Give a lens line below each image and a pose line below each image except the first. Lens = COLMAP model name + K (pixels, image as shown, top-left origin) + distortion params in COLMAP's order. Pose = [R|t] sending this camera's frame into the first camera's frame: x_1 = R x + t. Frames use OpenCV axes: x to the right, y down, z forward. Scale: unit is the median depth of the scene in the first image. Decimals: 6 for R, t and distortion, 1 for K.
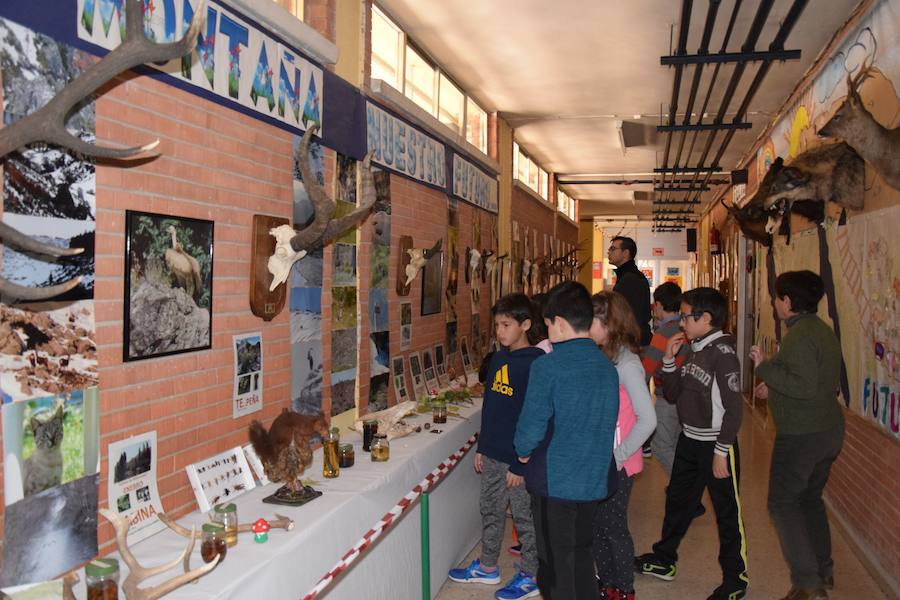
lens RADIAL K [[759.3, 0, 451.3], [0, 759.3, 296.4], [0, 0, 1]] dist [-0.137141, 0.159500]
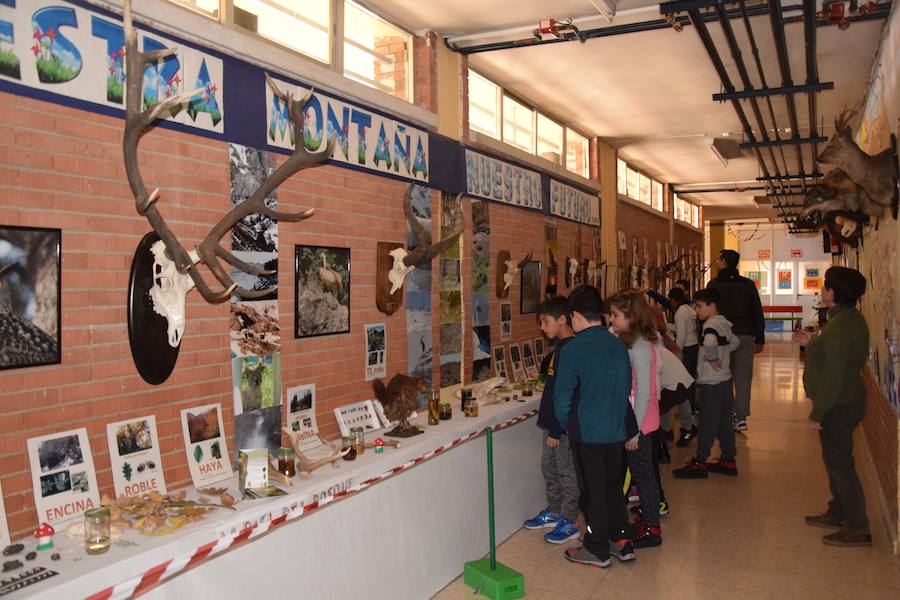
lens RADIAL K [[759.3, 0, 451.3], [0, 759.3, 296.4], [0, 0, 1]] dist [-0.137141, 0.159500]
pose [[0.980411, -0.016945, -0.196231, 0.155413], [0.015002, 0.999823, -0.011380, 0.014824], [0.196389, 0.008213, 0.980492, -0.391291]]
